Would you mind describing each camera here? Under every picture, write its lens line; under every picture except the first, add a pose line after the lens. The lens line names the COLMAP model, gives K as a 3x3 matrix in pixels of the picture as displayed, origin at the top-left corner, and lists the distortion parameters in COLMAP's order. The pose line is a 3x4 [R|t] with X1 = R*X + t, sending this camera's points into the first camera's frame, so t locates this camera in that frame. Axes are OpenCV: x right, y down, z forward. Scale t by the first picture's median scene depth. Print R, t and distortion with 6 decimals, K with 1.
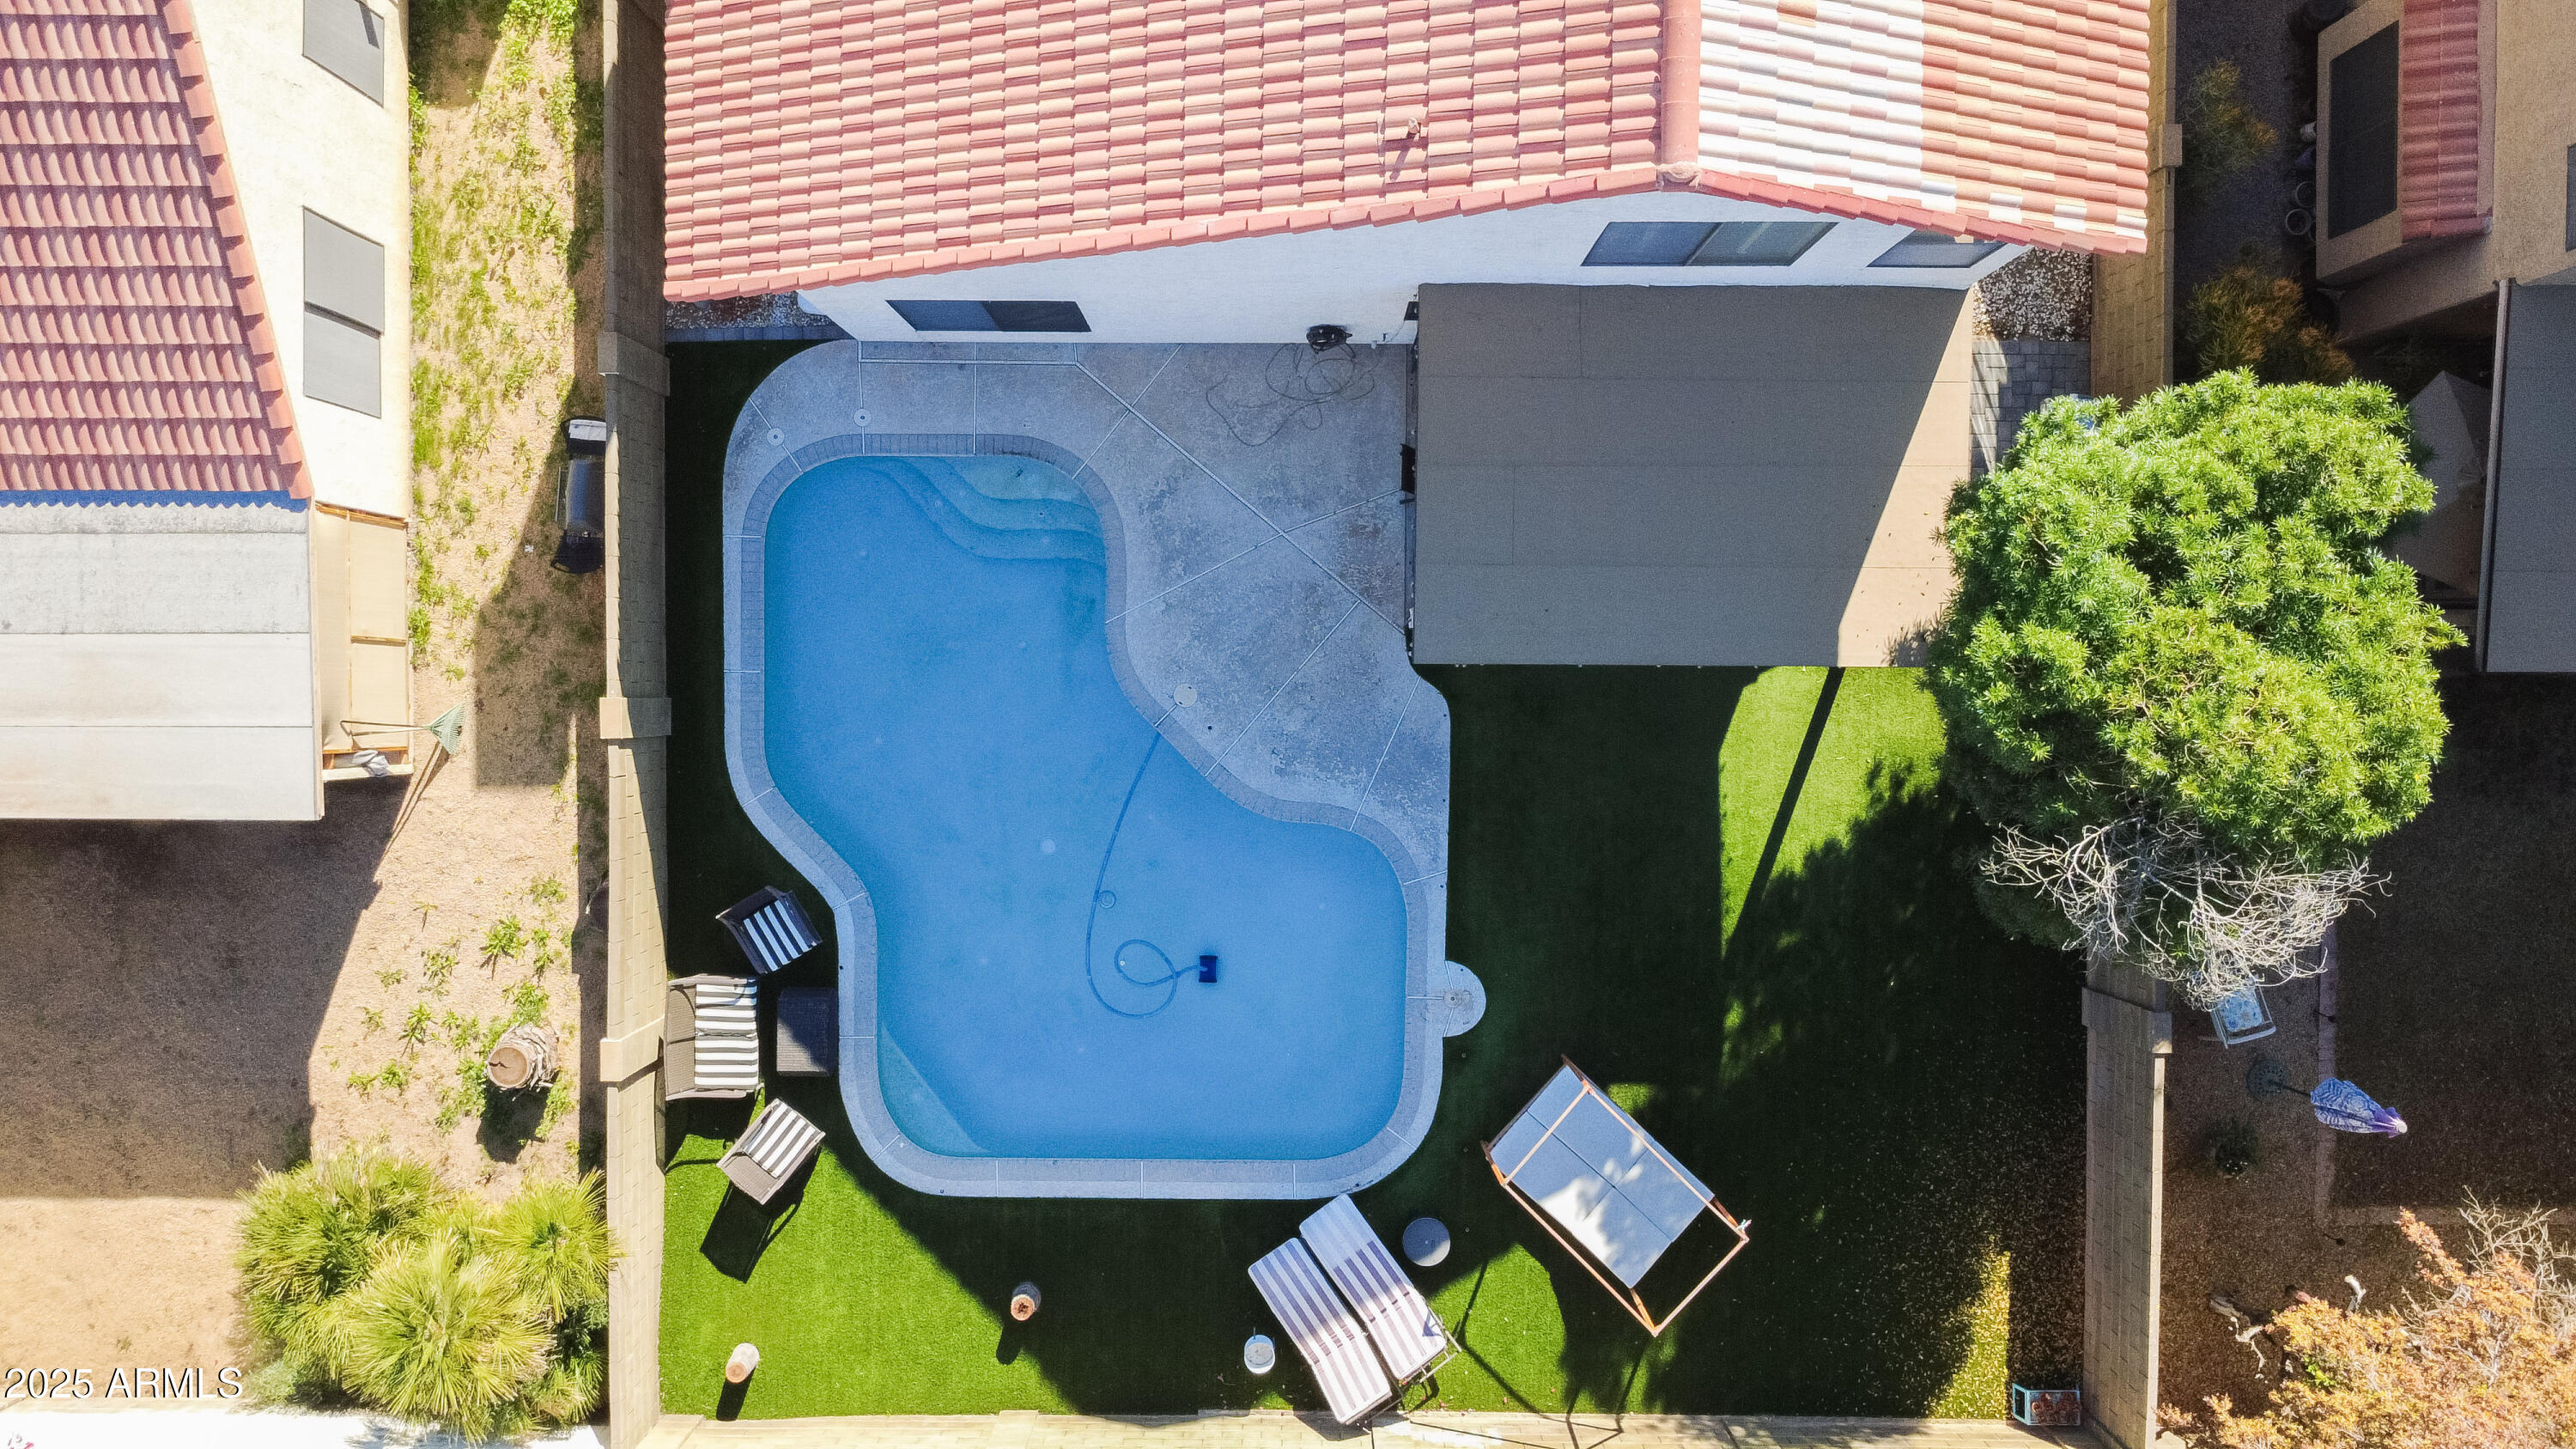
lens RADIAL K [[1875.9, 0, 1285.8], [0, 1875.9, 730.4], [0, 0, 1]] dist [-0.000642, -0.004706]
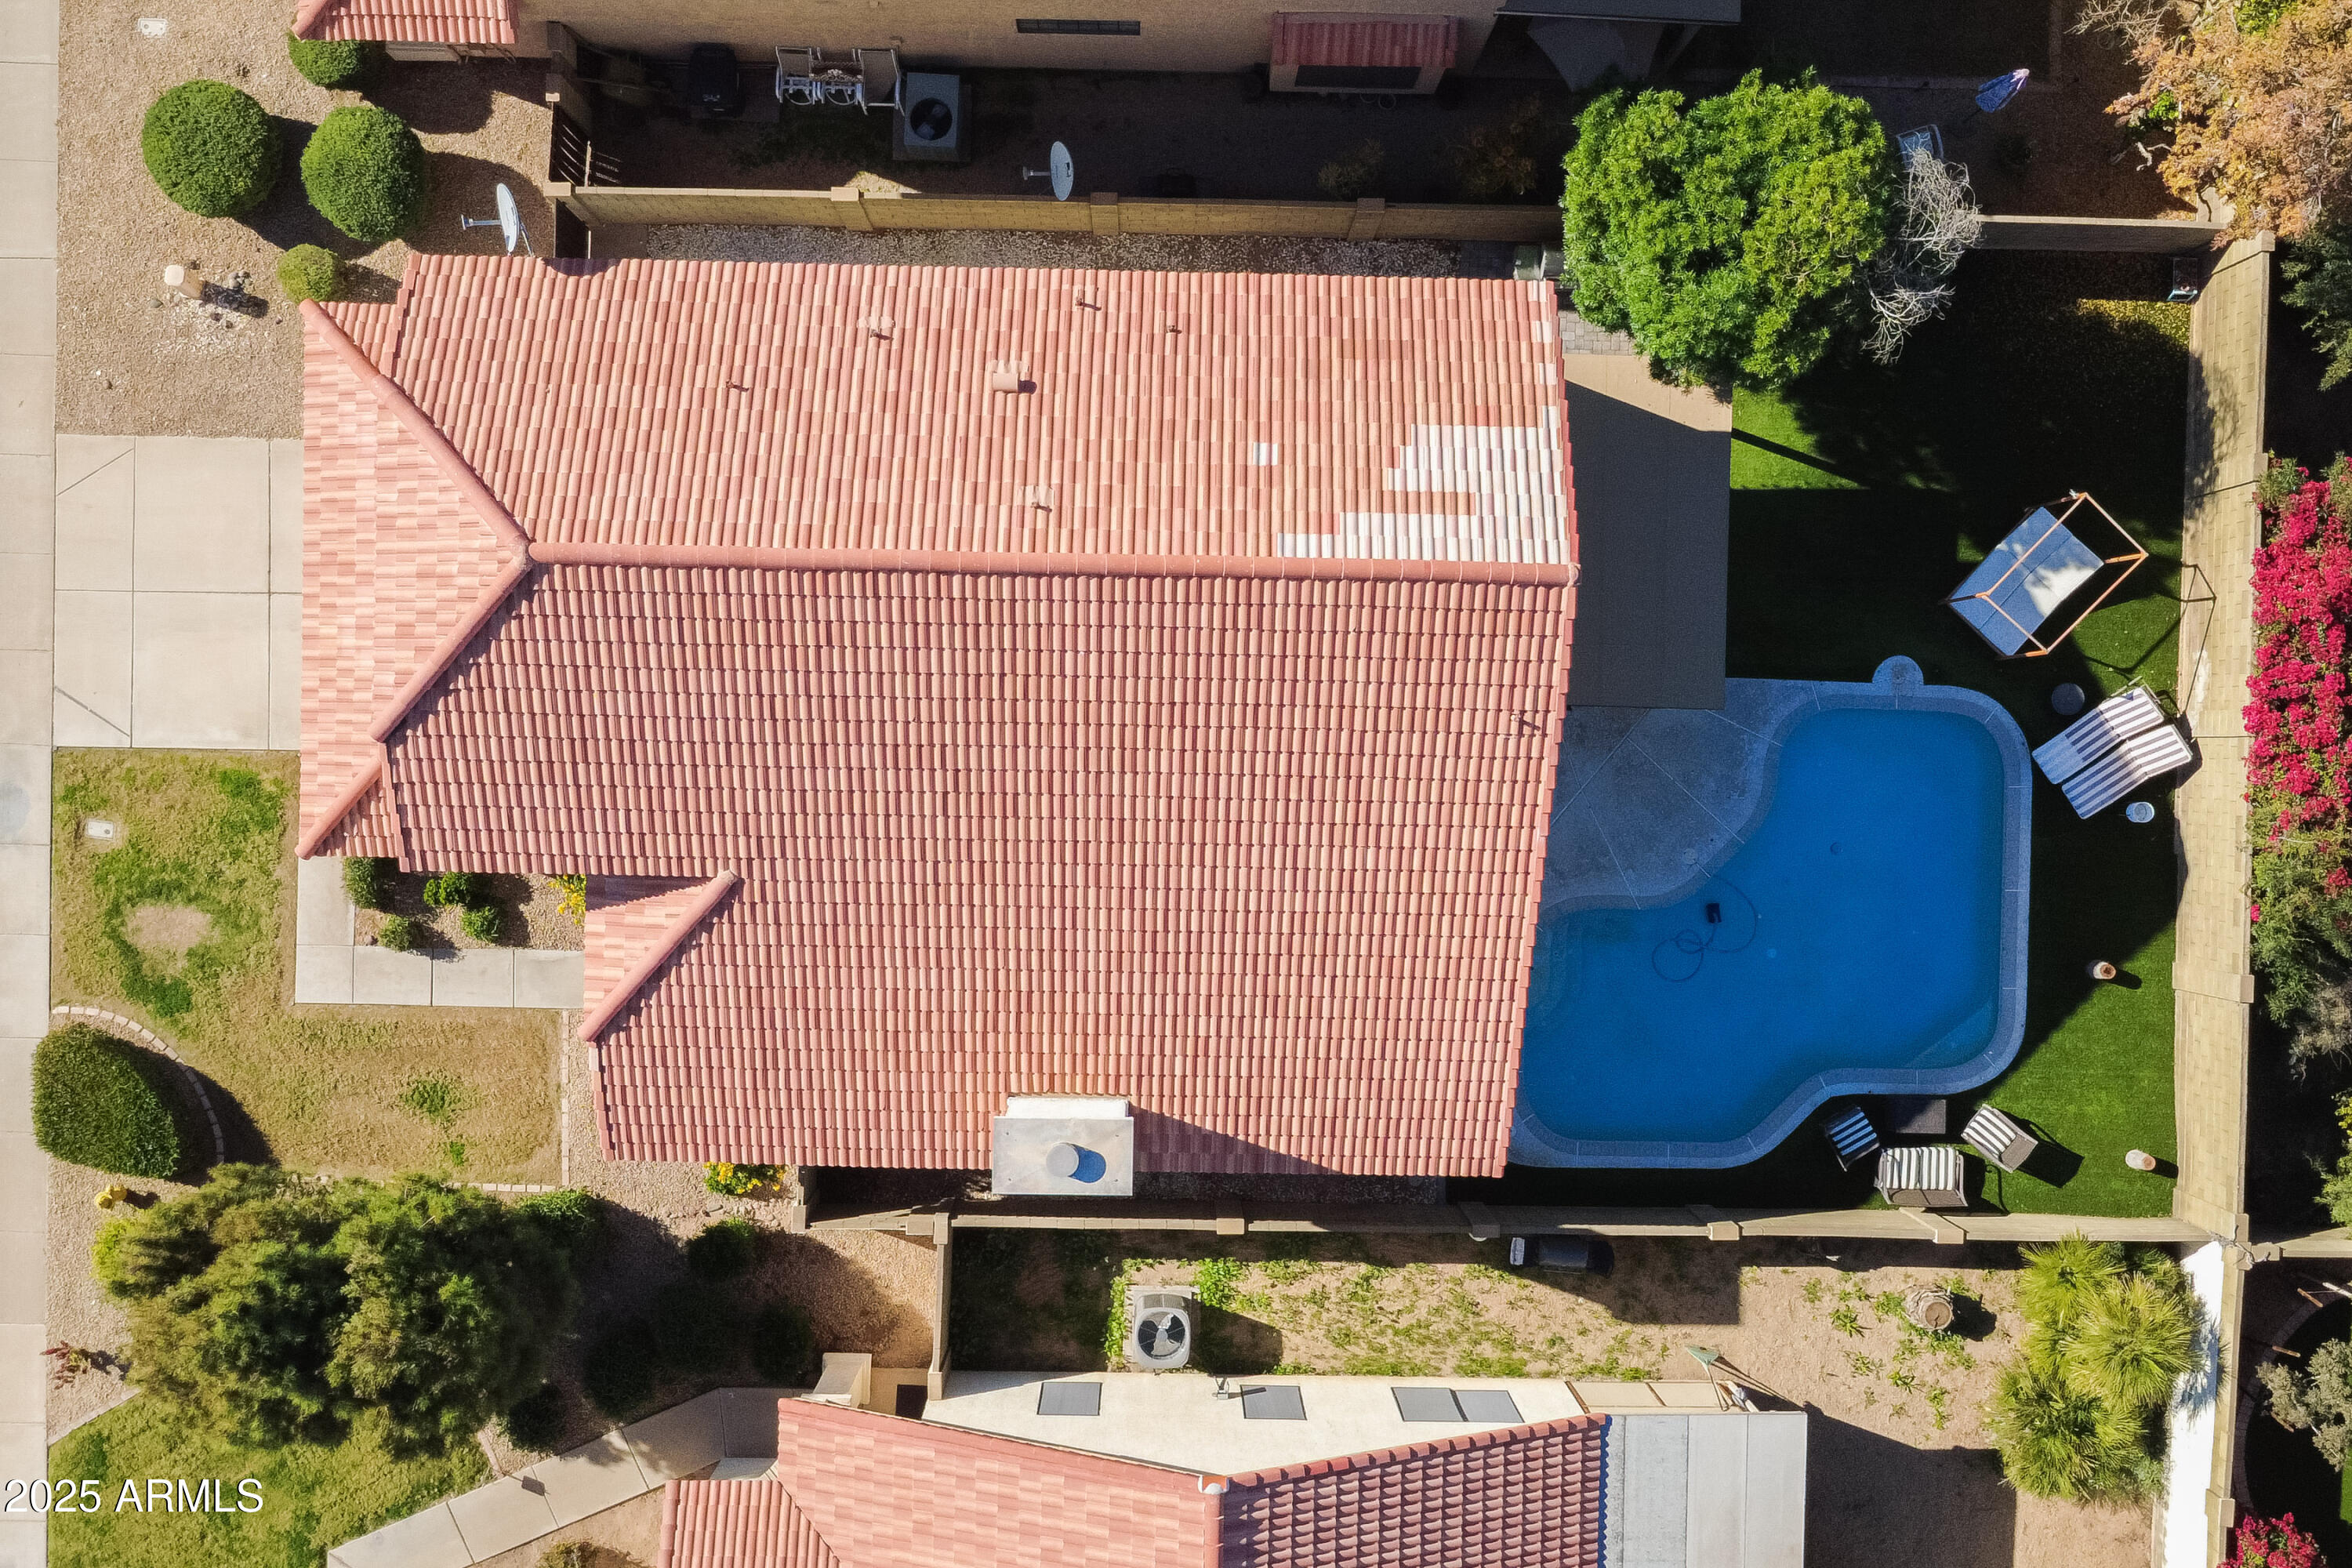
lens RADIAL K [[2033.1, 0, 1170.8], [0, 2033.1, 782.0], [0, 0, 1]] dist [0.003346, -0.002474]
pose [[0.012124, -0.999874, -0.010283, 0.016623], [0.999907, 0.012187, -0.006142, -0.420915], [0.006267, -0.010208, 0.999928, -0.607749]]
